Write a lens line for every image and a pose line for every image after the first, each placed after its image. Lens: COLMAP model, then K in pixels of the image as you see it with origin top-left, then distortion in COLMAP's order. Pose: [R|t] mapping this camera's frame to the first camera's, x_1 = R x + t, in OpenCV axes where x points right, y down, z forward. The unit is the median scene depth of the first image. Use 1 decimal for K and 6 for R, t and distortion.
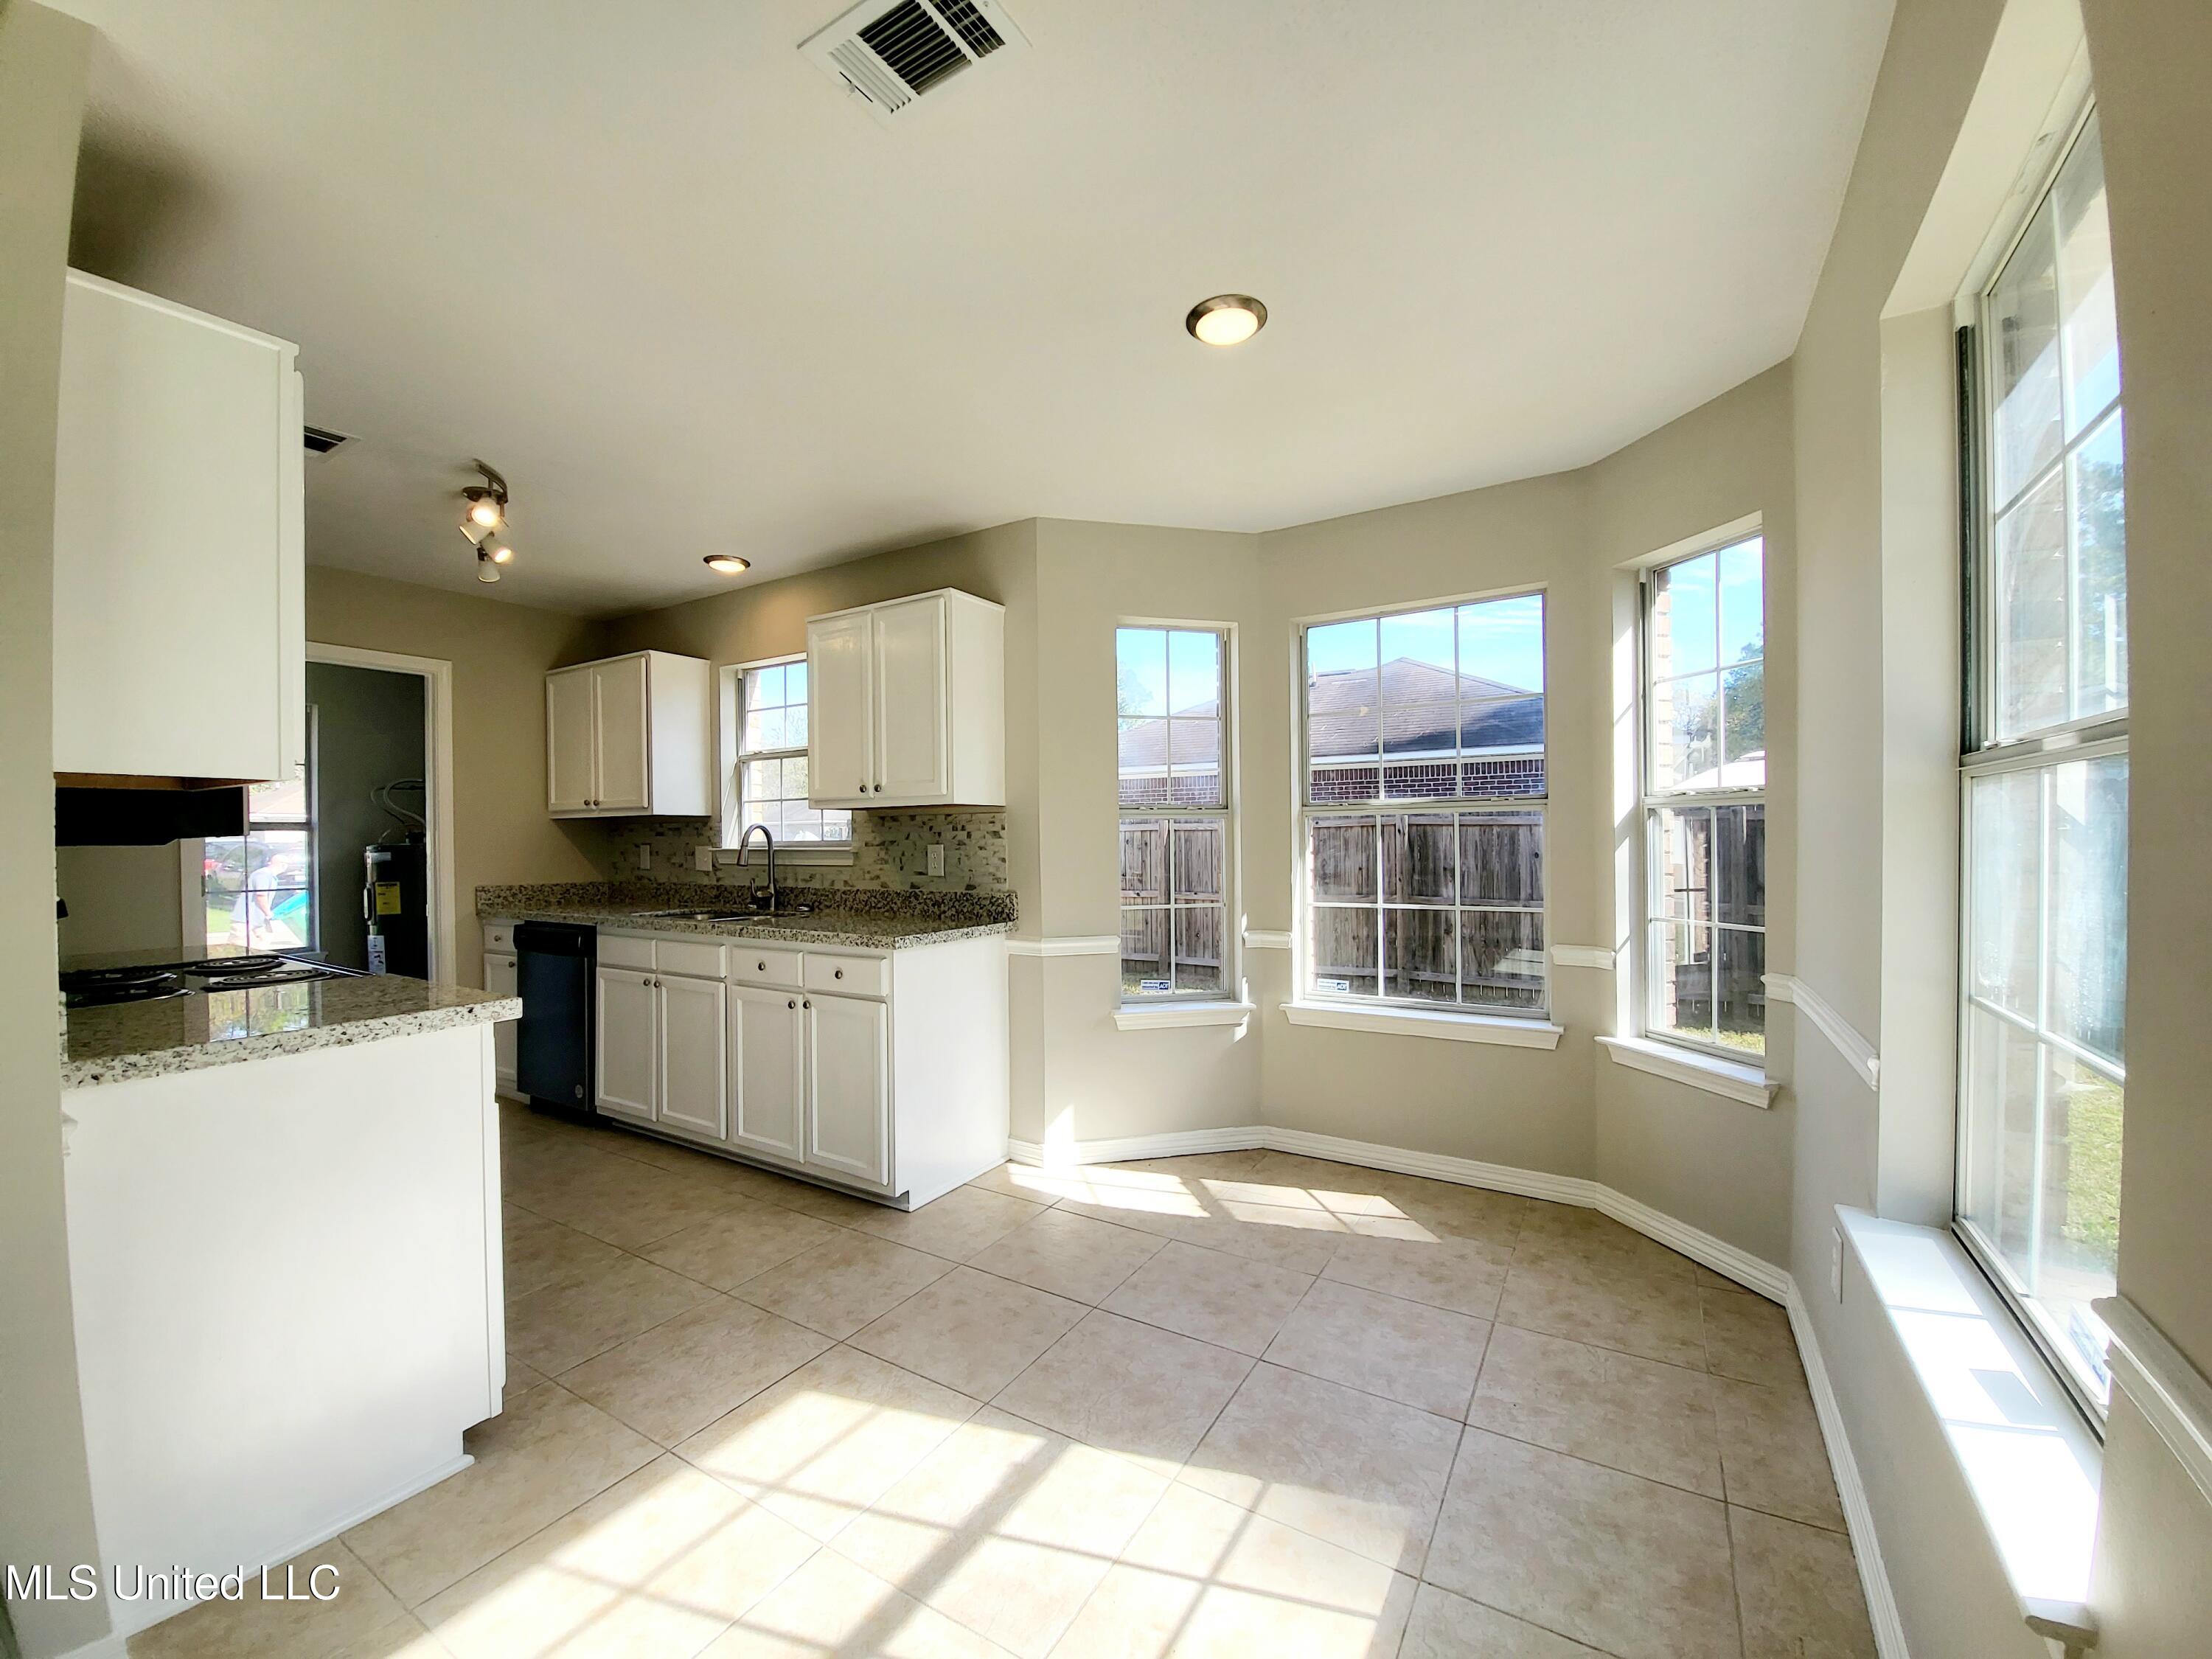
lens RADIAL K [[877.4, 0, 1095.6], [0, 877.4, 845.3], [0, 0, 1]] dist [-0.000161, -0.010623]
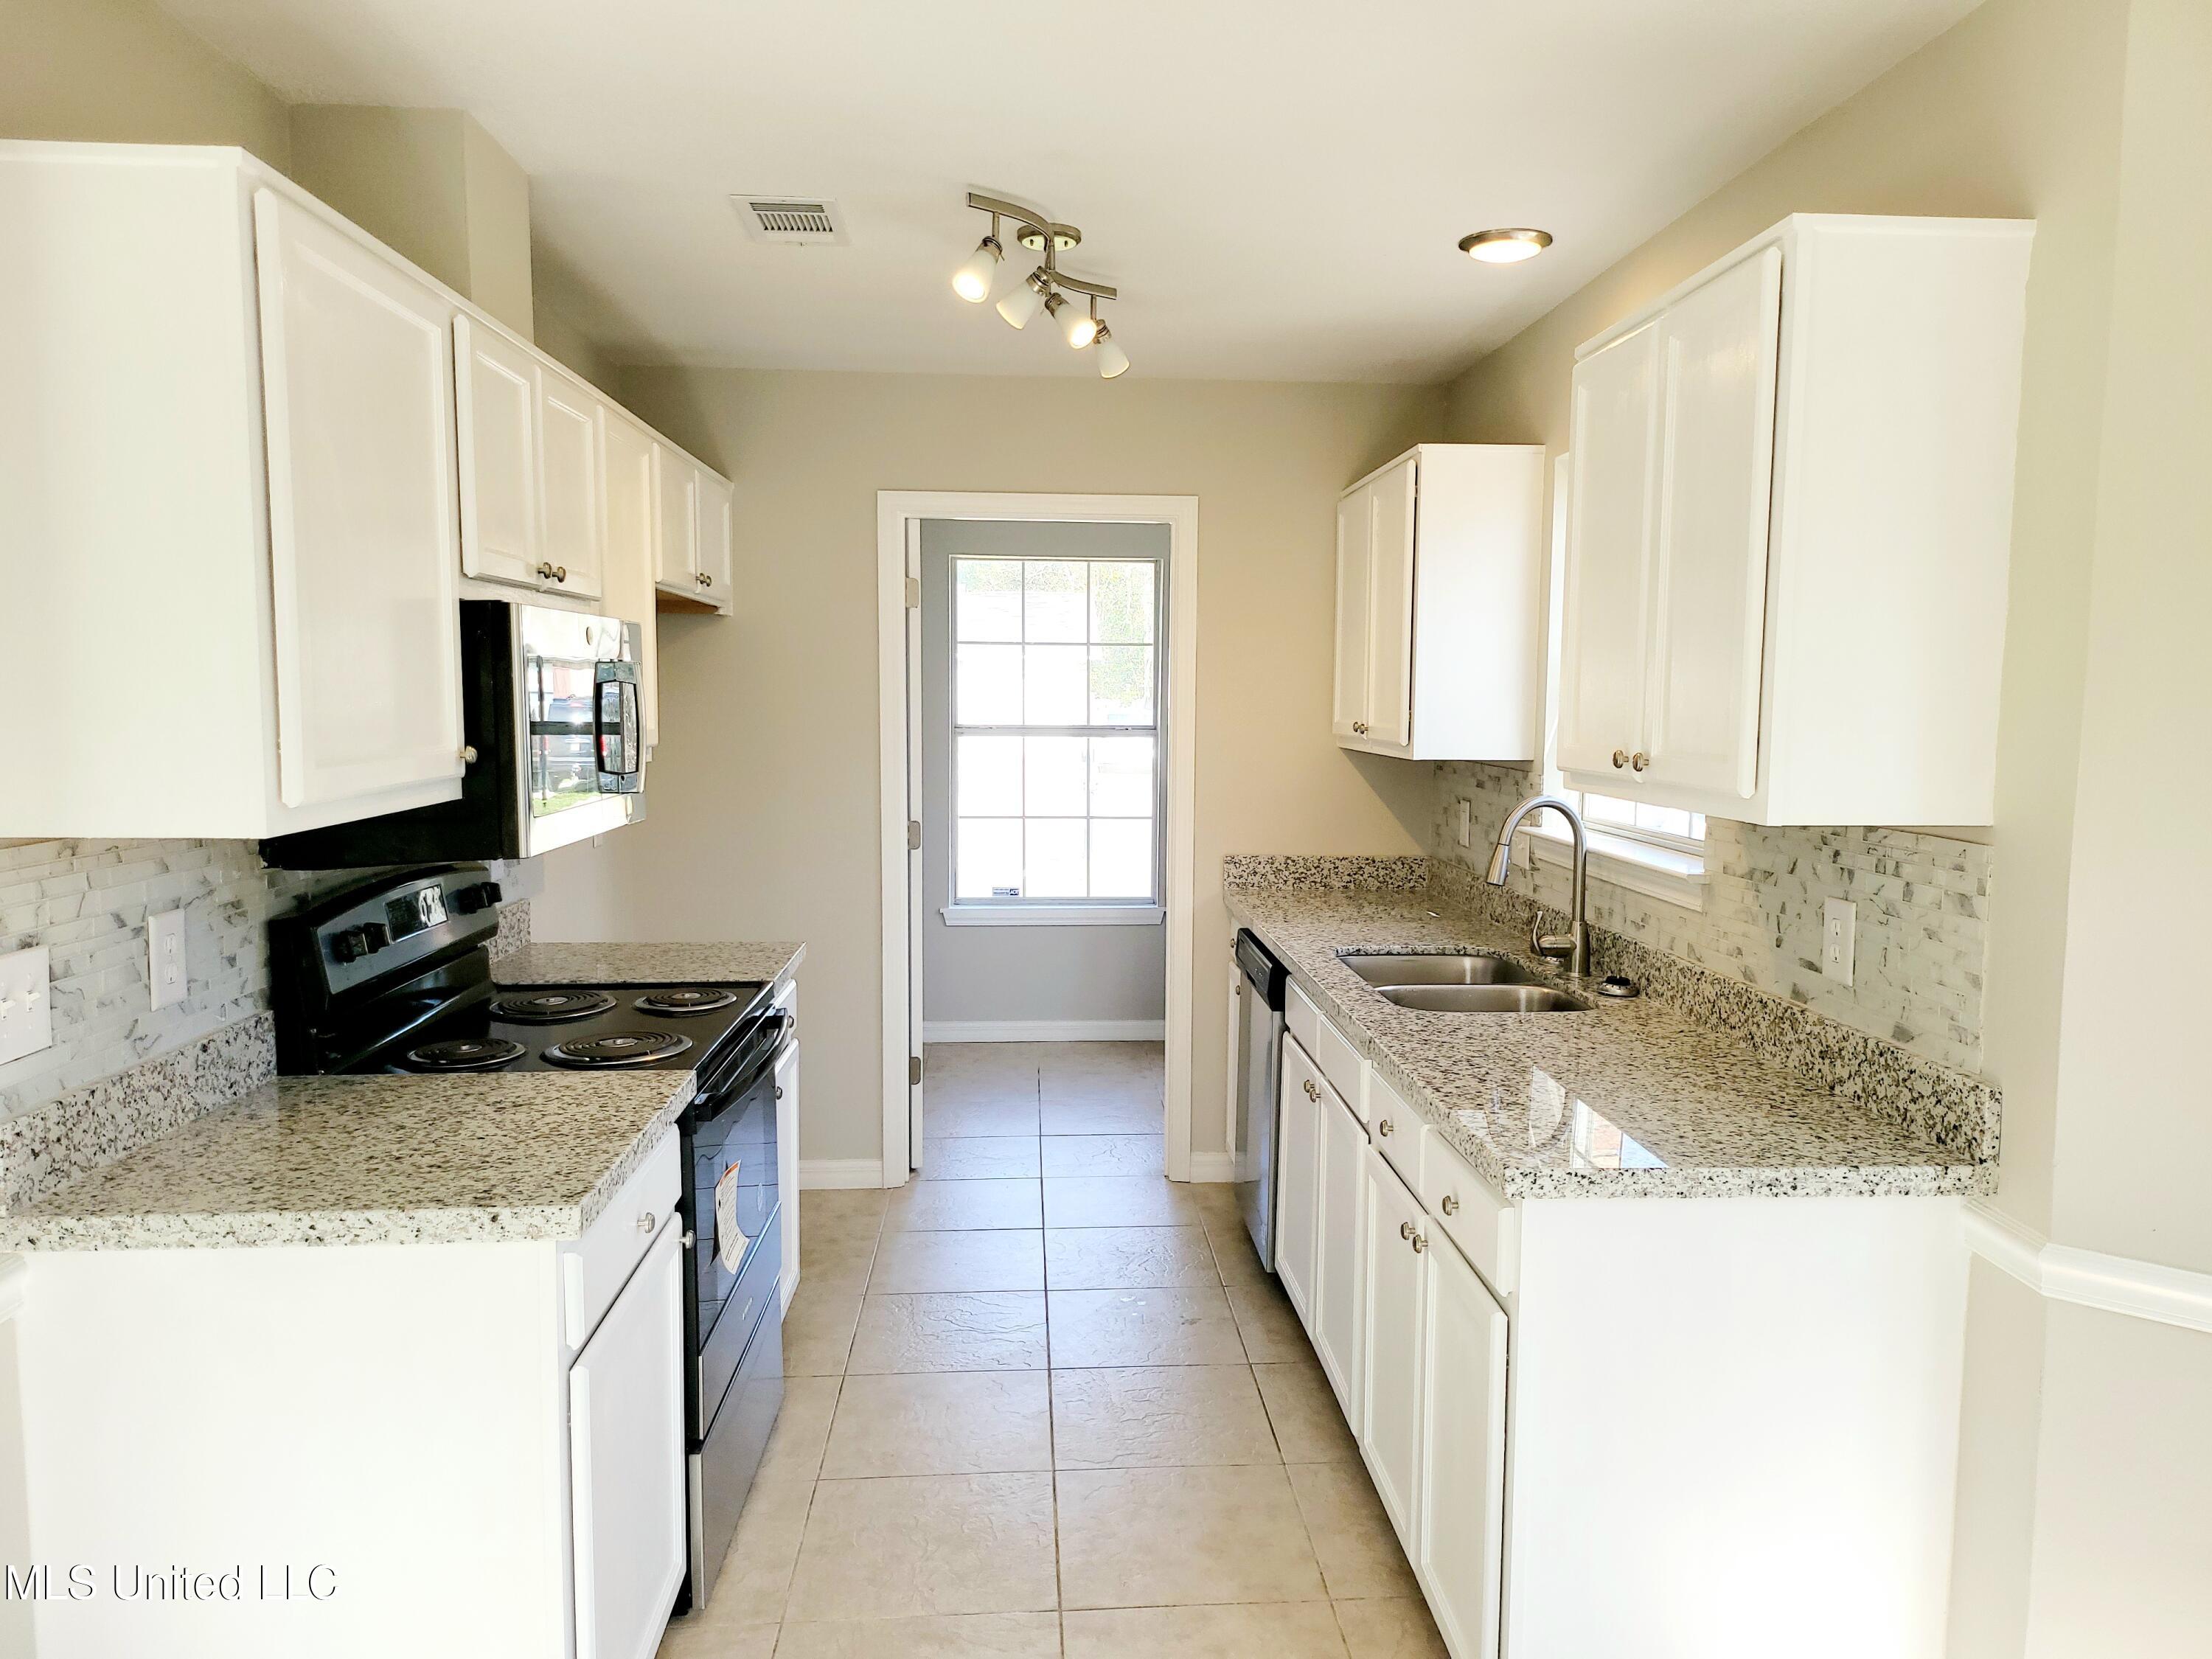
lens RADIAL K [[1541.0, 0, 1160.0], [0, 1541.0, 835.2], [0, 0, 1]] dist [0.028188, 0.001151]
pose [[0.593938, 0.092778, -0.799143, 0.182758], [-0.023654, 0.994913, 0.097926, -0.090582], [0.804163, -0.039259, 0.593111, 0.372827]]
